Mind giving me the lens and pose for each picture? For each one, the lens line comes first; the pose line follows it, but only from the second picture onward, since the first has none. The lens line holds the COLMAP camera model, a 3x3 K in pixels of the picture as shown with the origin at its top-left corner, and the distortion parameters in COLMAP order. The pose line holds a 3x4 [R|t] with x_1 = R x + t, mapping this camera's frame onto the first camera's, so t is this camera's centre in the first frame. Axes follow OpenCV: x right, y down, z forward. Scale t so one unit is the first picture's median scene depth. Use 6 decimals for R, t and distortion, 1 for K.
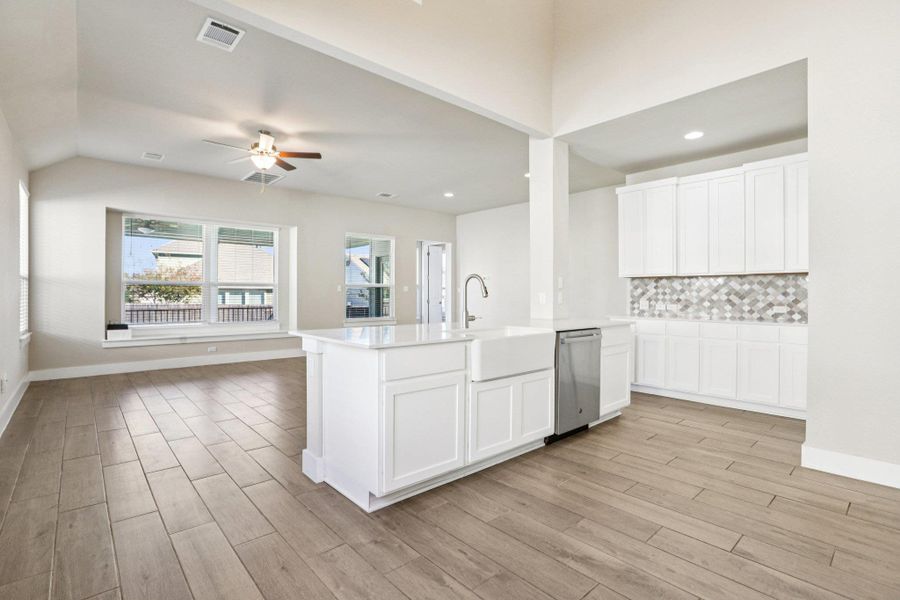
lens RADIAL K [[428.0, 0, 446.9], [0, 428.0, 296.7], [0, 0, 1]] dist [-0.024078, 0.010212]
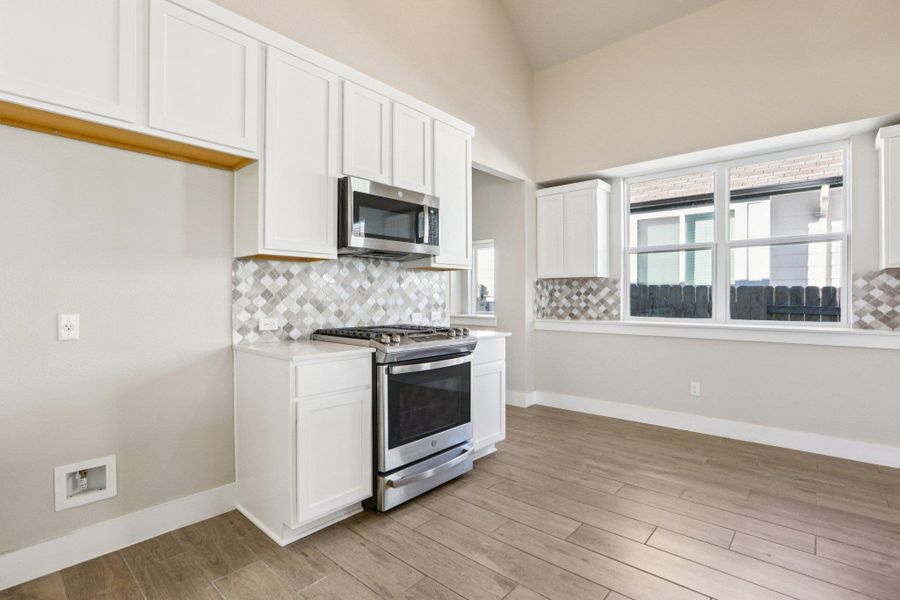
lens RADIAL K [[428.0, 0, 456.7], [0, 428.0, 302.0], [0, 0, 1]] dist [-0.024078, 0.010212]
pose [[-0.991961, -0.000681, -0.126540, 0.367197], [-0.002324, 0.999915, 0.012838, -0.003042], [0.126520, 0.013029, -0.991878, 0.749139]]
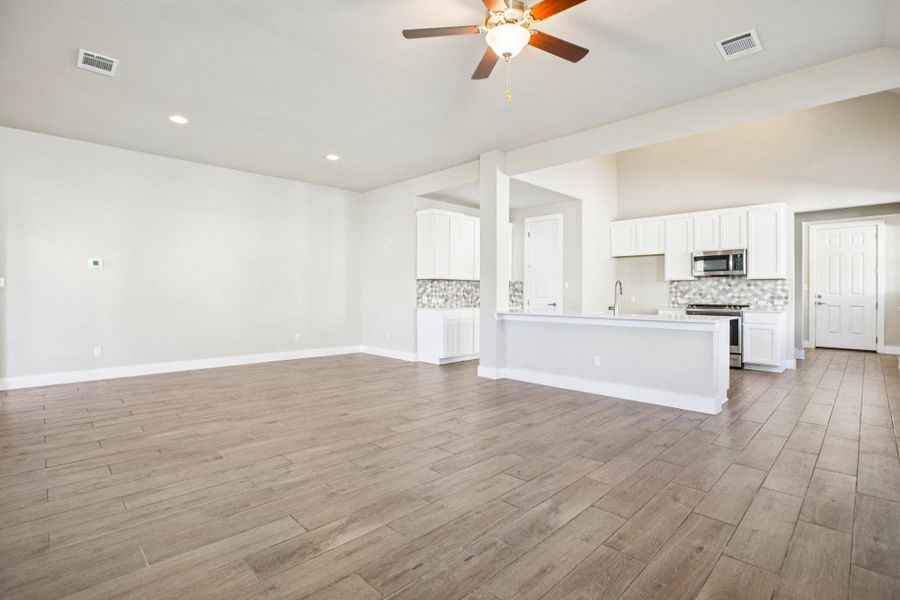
lens RADIAL K [[428.0, 0, 453.4], [0, 428.0, 295.2], [0, 0, 1]] dist [-0.024078, 0.010212]
pose [[-0.059492, -0.009339, 0.998185, -1.019377], [0.001267, 0.999955, 0.009431, -0.008684], [-0.998228, 0.001826, -0.059477, 1.160009]]
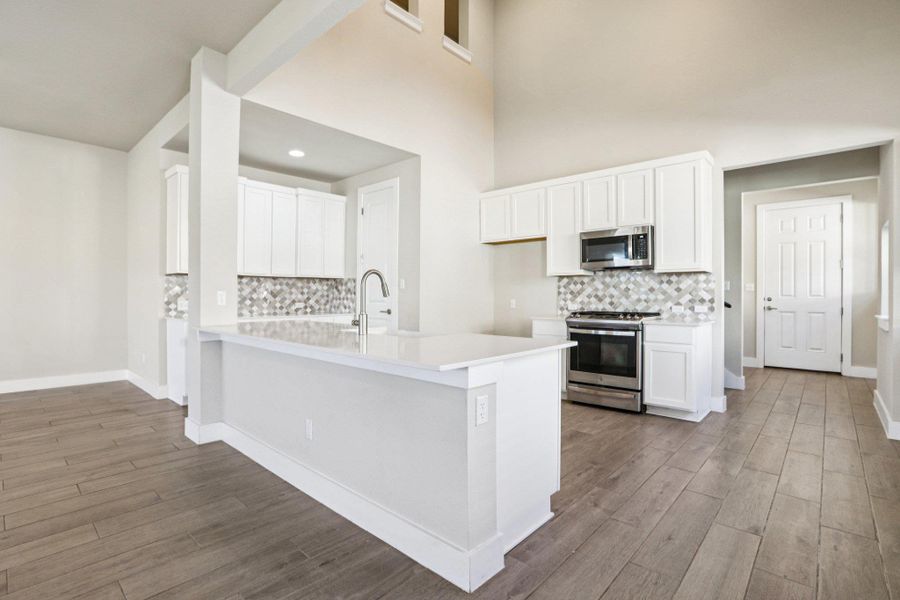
lens RADIAL K [[428.0, 0, 452.4], [0, 428.0, 299.5], [0, 0, 1]] dist [-0.024078, 0.010212]
pose [[-0.109566, -0.011807, 0.993909, -0.537886], [0.002107, 0.999924, 0.012111, -0.001883], [-0.993977, 0.003422, -0.109533, 0.637530]]
